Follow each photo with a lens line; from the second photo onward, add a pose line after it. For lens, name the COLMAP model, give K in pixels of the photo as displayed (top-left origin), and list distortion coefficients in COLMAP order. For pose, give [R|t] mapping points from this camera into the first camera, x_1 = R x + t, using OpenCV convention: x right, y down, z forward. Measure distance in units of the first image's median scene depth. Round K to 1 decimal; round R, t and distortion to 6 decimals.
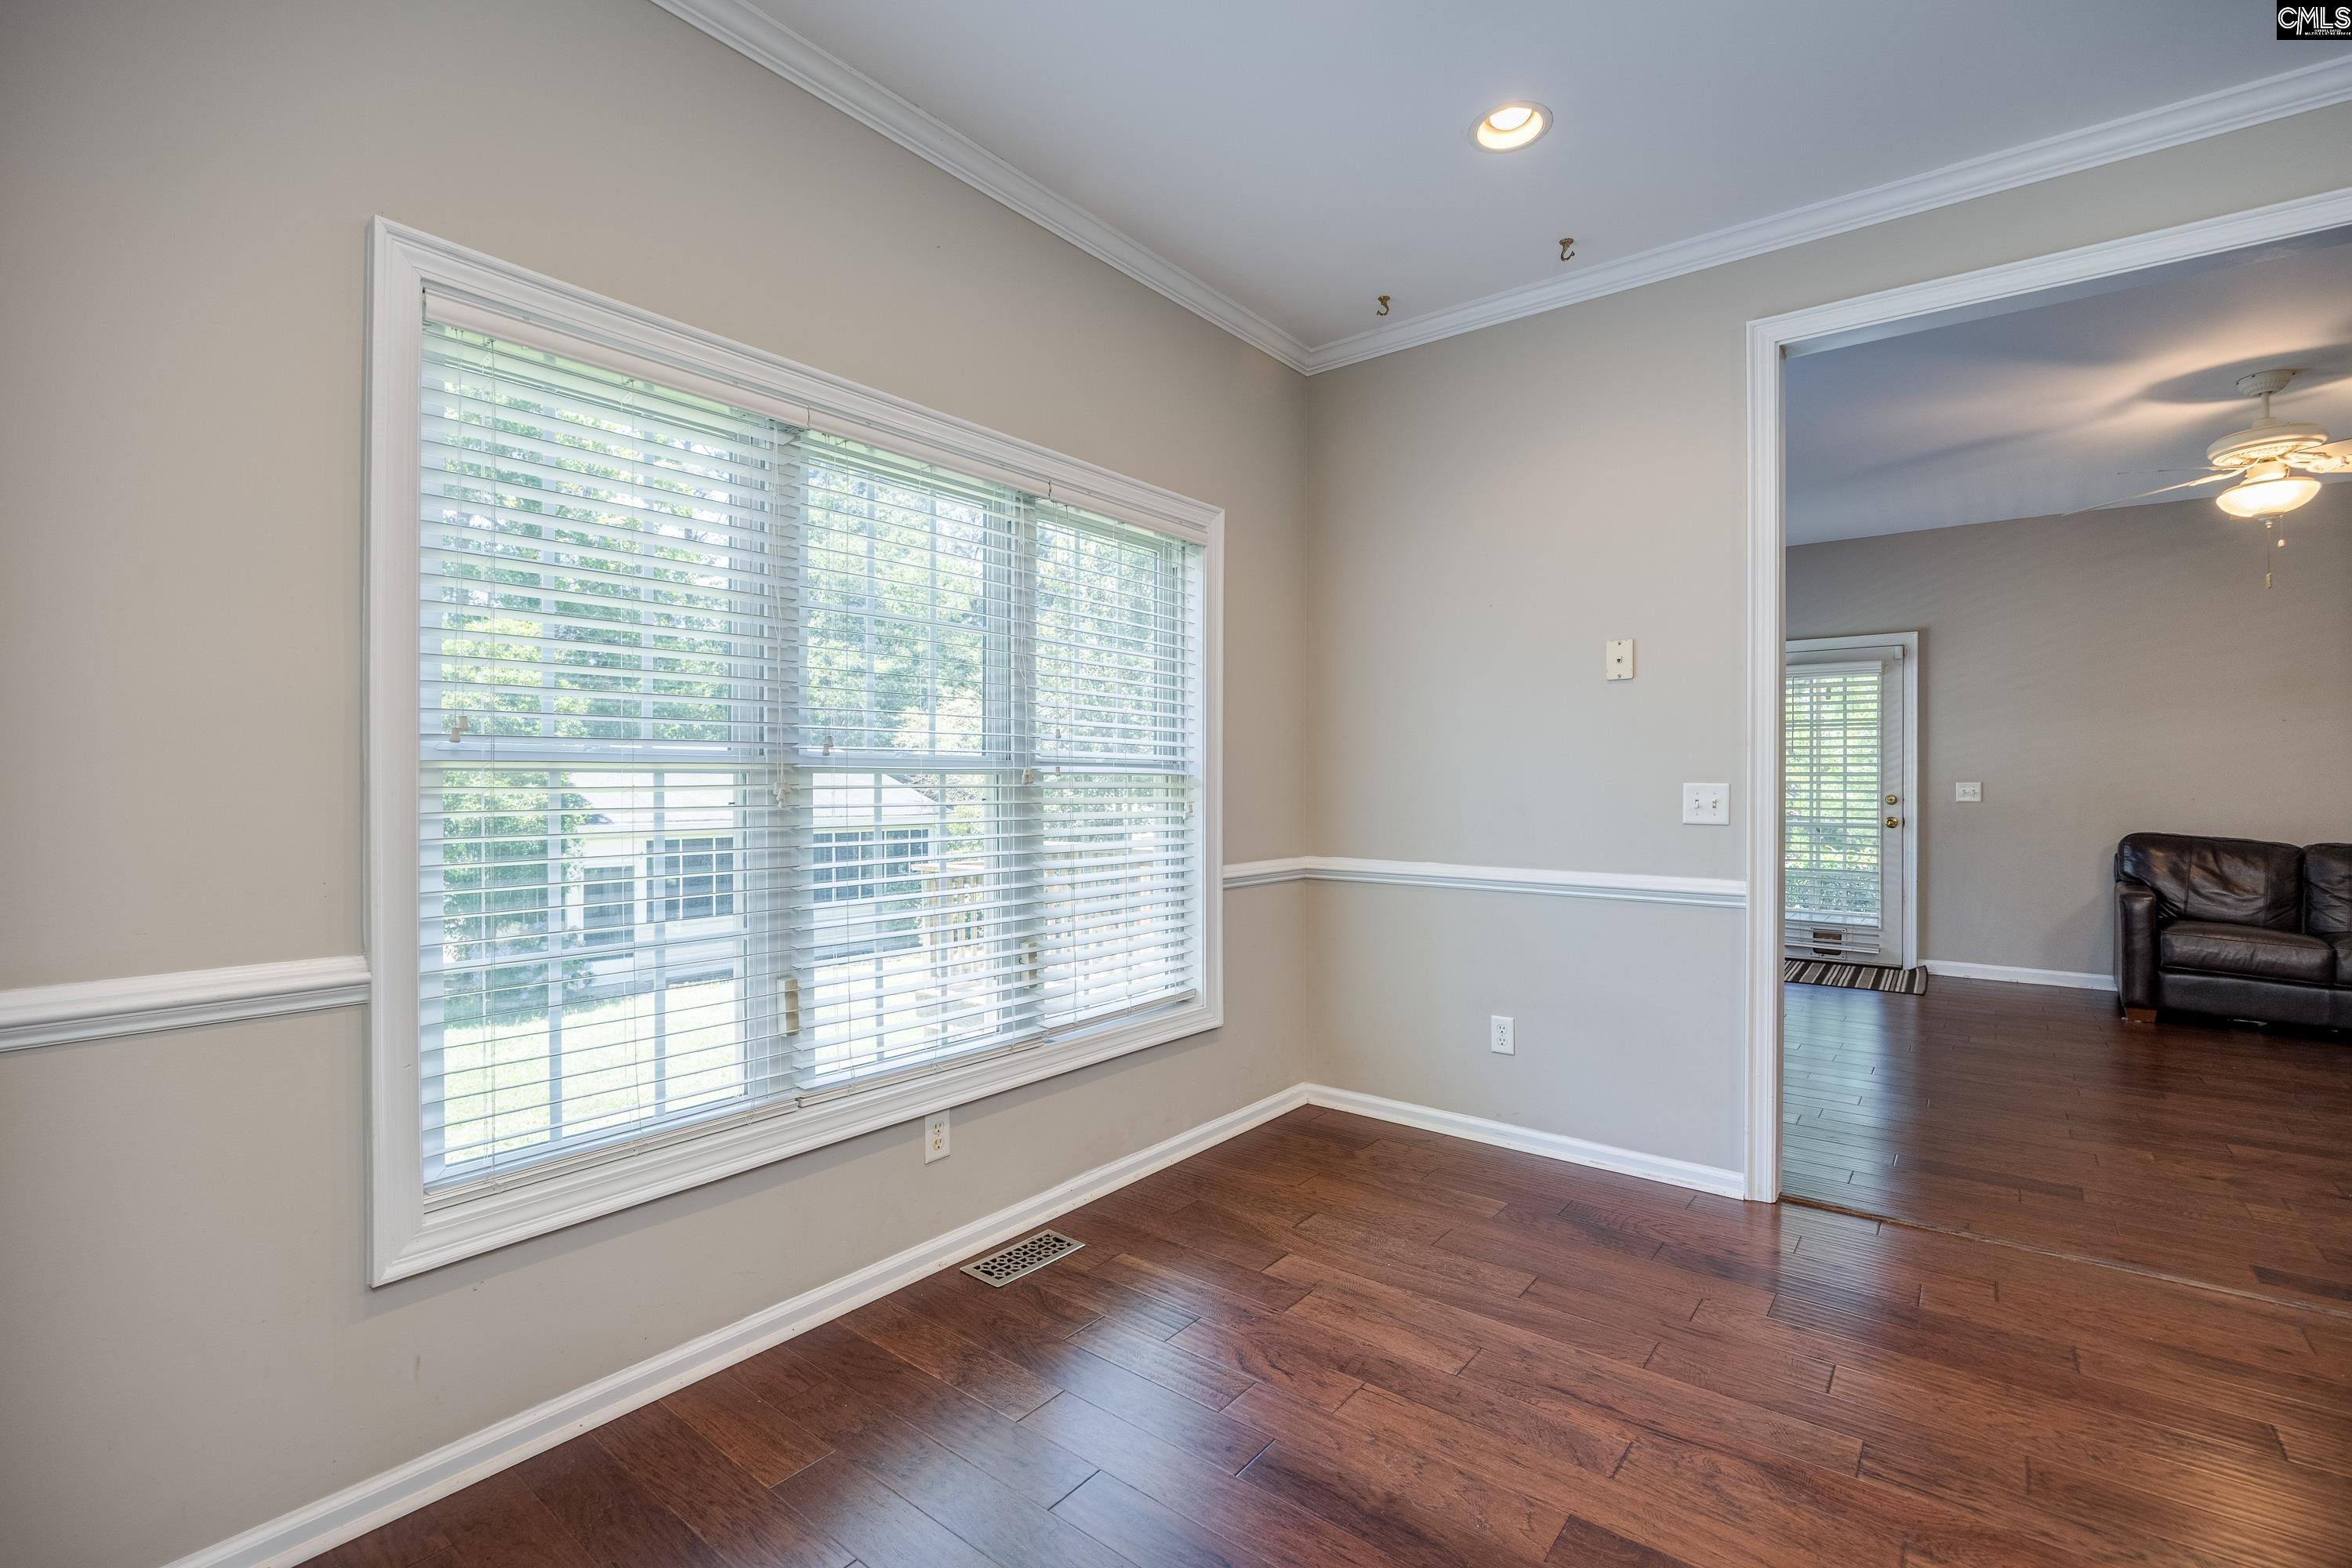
lens RADIAL K [[1046.1, 0, 1194.5], [0, 1046.1, 781.8], [0, 0, 1]] dist [-0.001859, -0.000215]
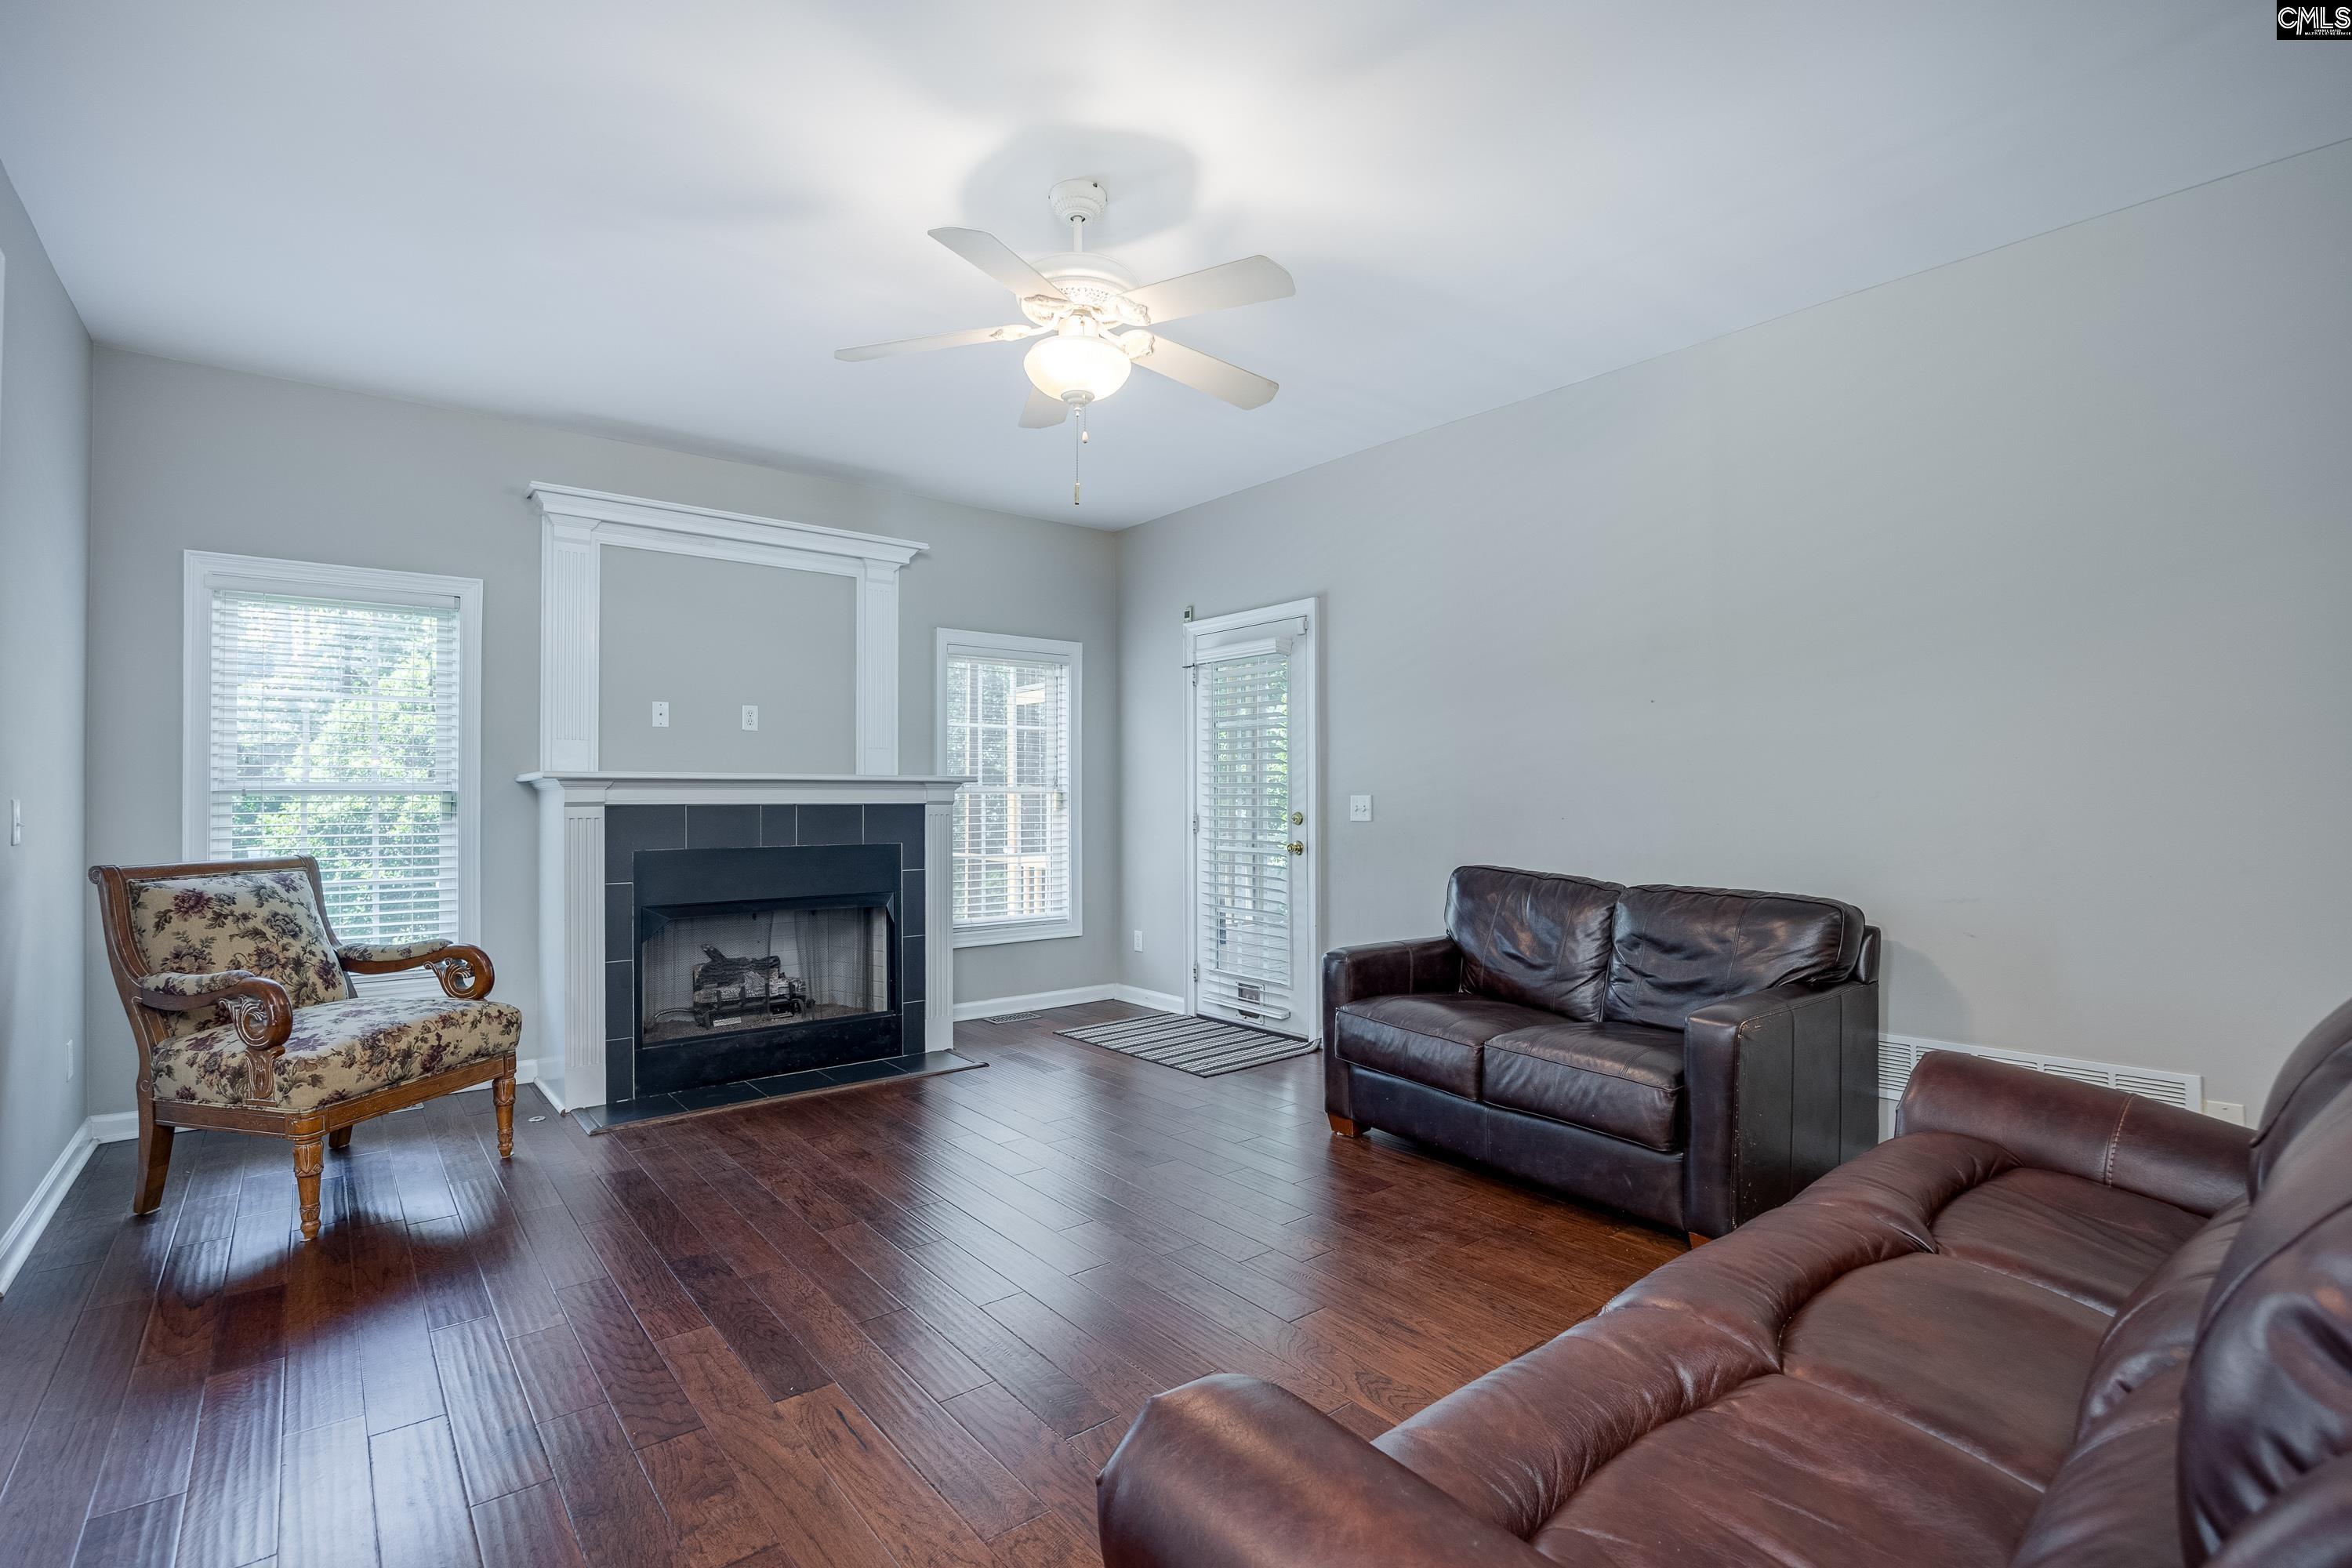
lens RADIAL K [[1084.1, 0, 1127.1], [0, 1084.1, 785.5], [0, 0, 1]] dist [-0.002003, -0.000124]
pose [[0.963713, -0.012087, -0.266666, 0.770282], [0.007252, 0.999791, -0.019110, 0.007463], [0.266841, 0.016483, 0.963599, 0.205904]]
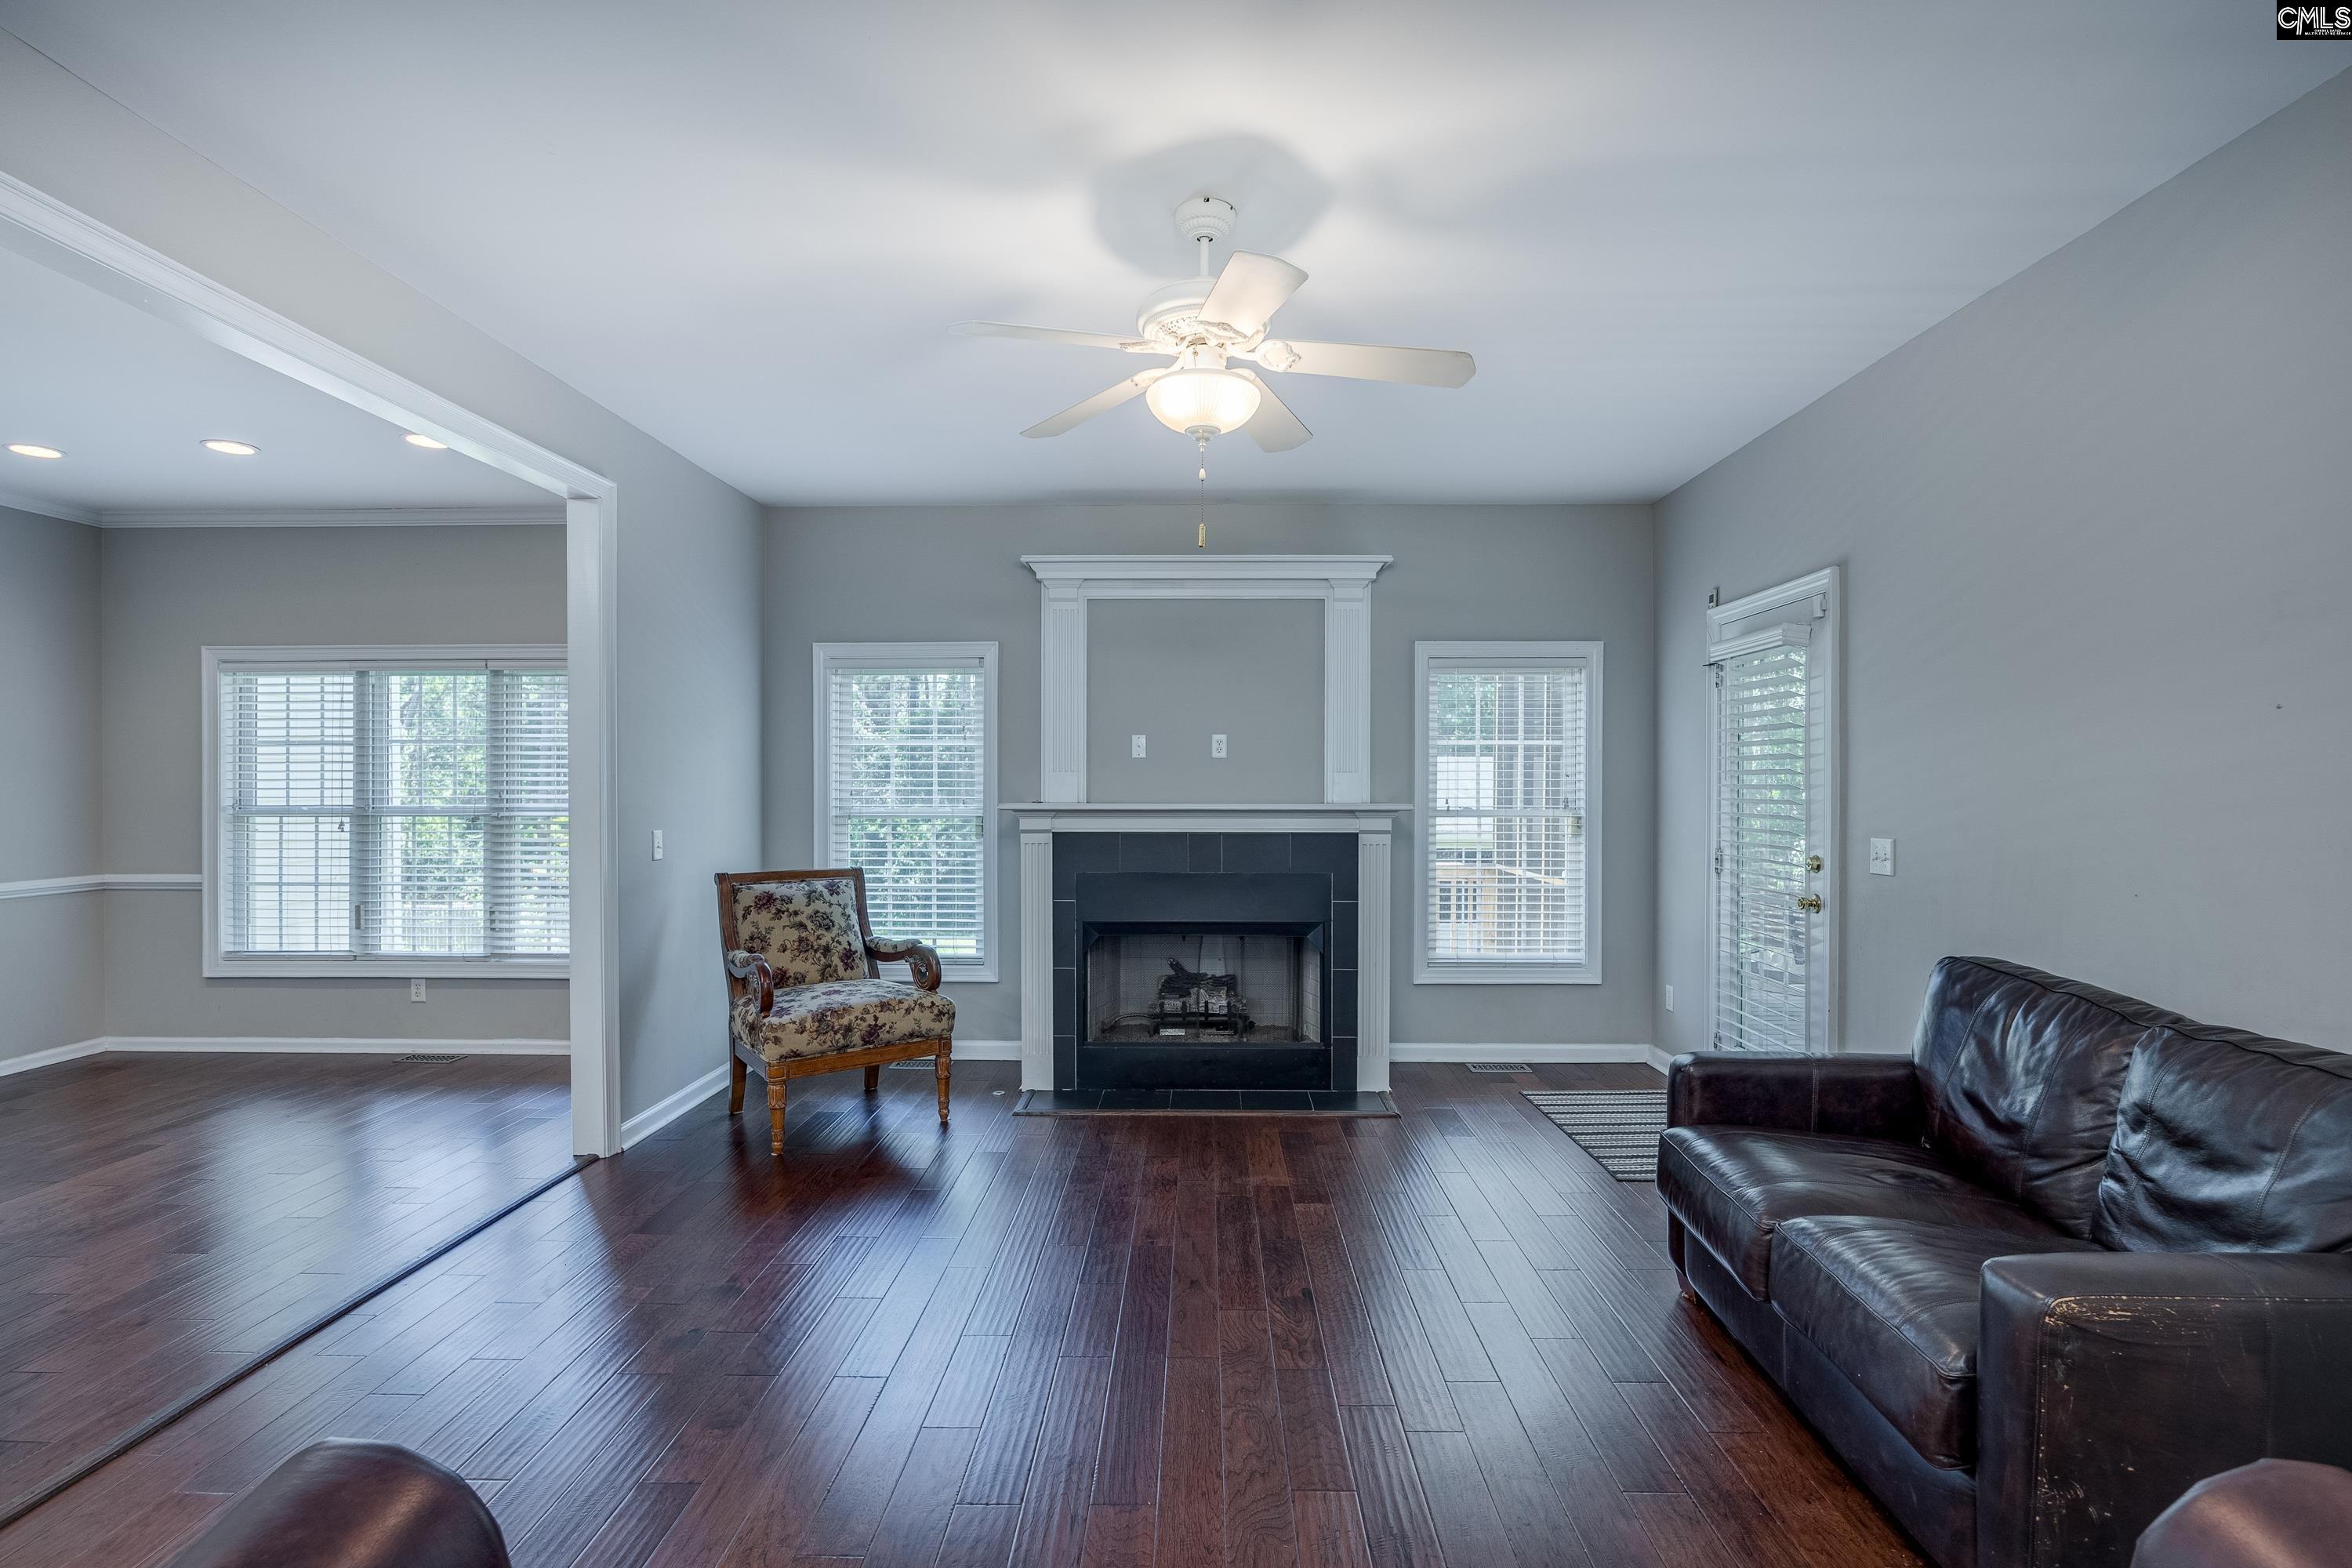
lens RADIAL K [[1123.0, 0, 1180.8], [0, 1123.0, 792.6], [0, 0, 1]] dist [-0.003904, -0.000146]
pose [[0.586322, -0.003209, -0.810072, 0.975269], [-0.000767, 0.999990, -0.004516, -0.019042], [0.810078, 0.003269, 0.586313, 0.363387]]
